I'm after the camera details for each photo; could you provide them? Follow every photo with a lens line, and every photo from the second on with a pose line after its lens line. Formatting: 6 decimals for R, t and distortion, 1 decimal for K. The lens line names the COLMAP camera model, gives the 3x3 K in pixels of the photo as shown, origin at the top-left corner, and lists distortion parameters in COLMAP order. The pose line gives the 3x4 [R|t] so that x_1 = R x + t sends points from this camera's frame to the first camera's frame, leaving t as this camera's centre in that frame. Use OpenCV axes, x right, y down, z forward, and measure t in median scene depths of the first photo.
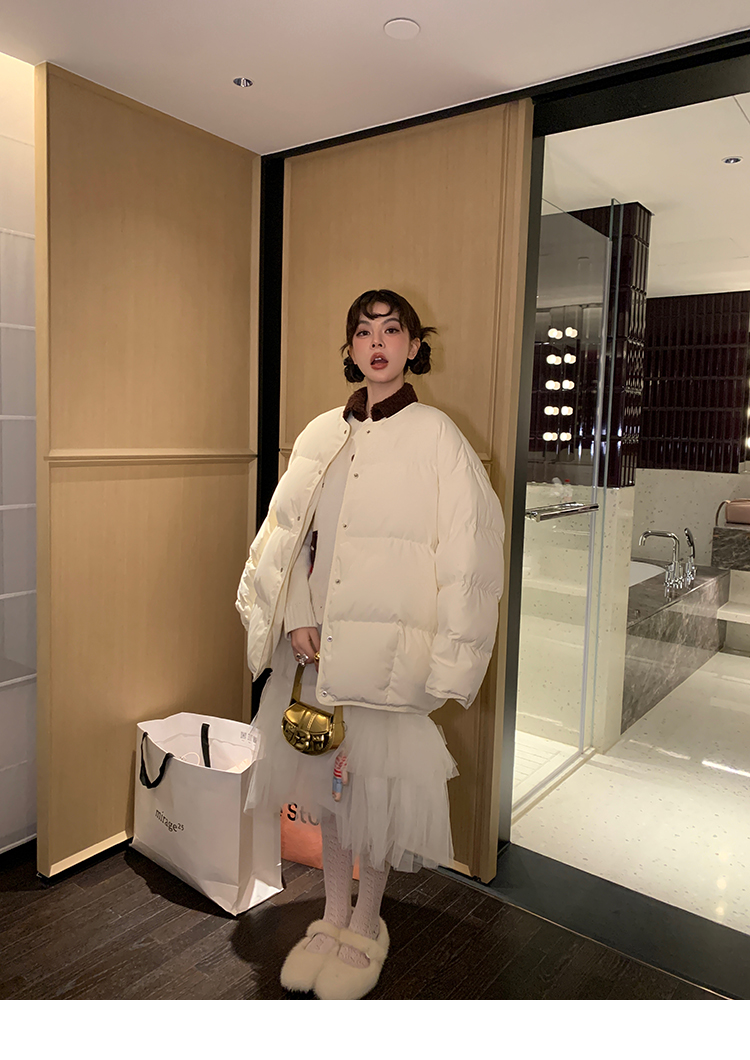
lens RADIAL K [[763.6, 0, 371.7], [0, 763.6, 487.7], [0, 0, 1]] dist [0.006691, 0.000080]
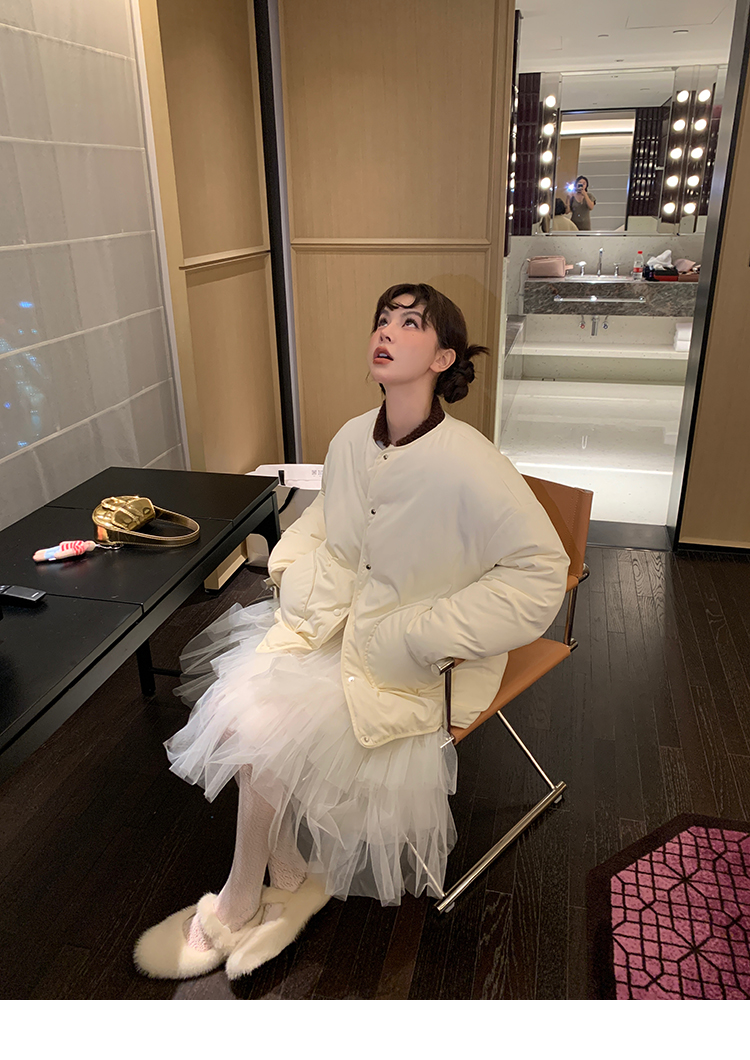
lens RADIAL K [[777.2, 0, 386.3], [0, 777.2, 502.8], [0, 0, 1]] dist [0.006729, -0.002071]
pose [[0.909919, -0.192277, 0.367529, -0.443535], [0.073332, 0.946682, 0.313714, -0.033696], [-0.408253, -0.258502, 0.875503, -0.201727]]
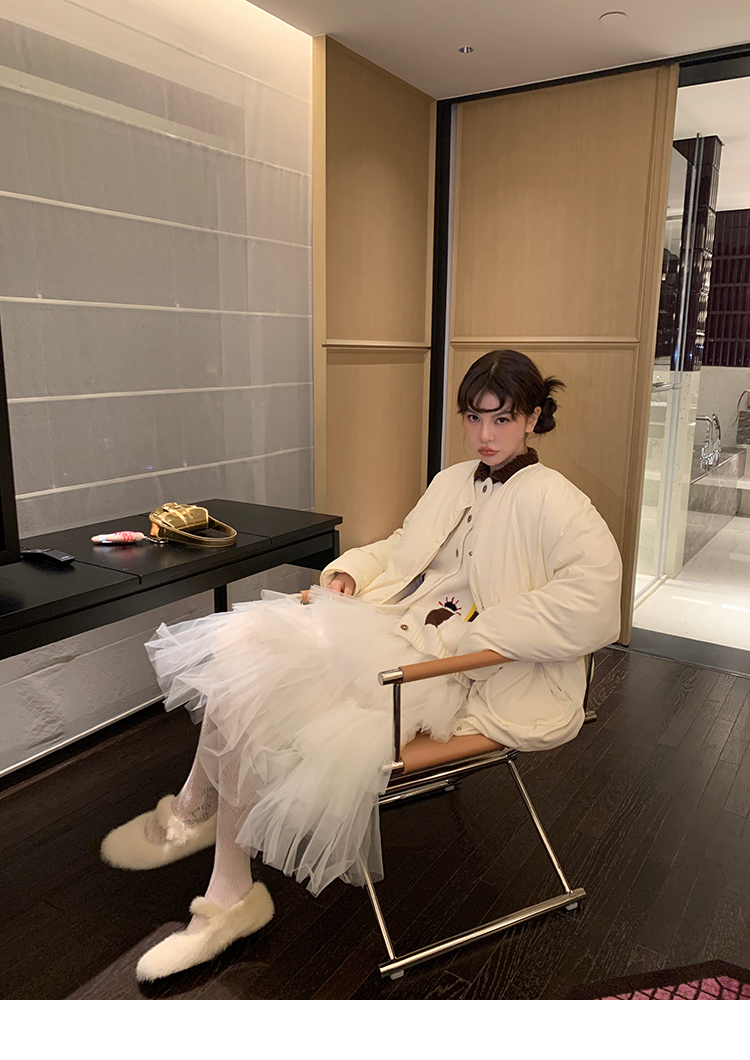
lens RADIAL K [[772.7, 0, 380.2], [0, 772.7, 506.7], [0, 0, 1]] dist [0.028379, -0.035987]
pose [[0.997109, -0.032681, 0.068601, -0.291746], [0.024156, 0.992284, 0.121609, 0.054323], [-0.072047, -0.119601, 0.990205, -0.267783]]
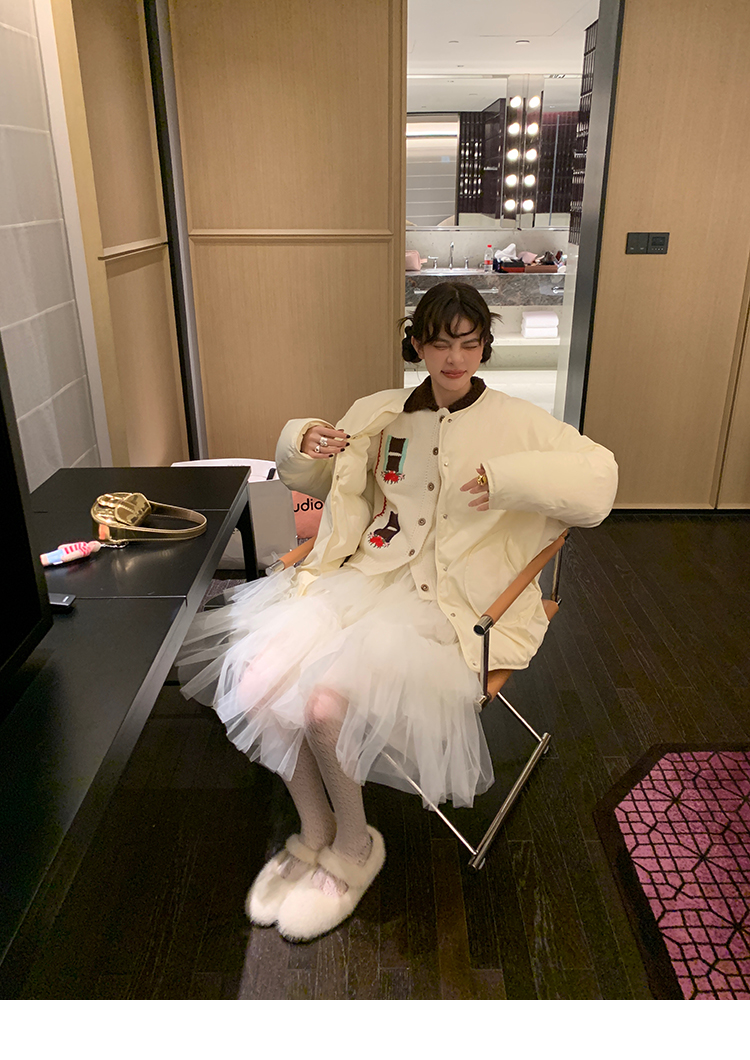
lens RADIAL K [[775.2, 0, 387.3], [0, 775.2, 488.0], [0, 0, 1]] dist [0.005961, 0.004874]
pose [[0.789058, -0.250237, 0.561042, -0.560513], [0.075420, 0.945828, 0.315788, -0.032840], [-0.609671, -0.206861, 0.765186, -0.150495]]
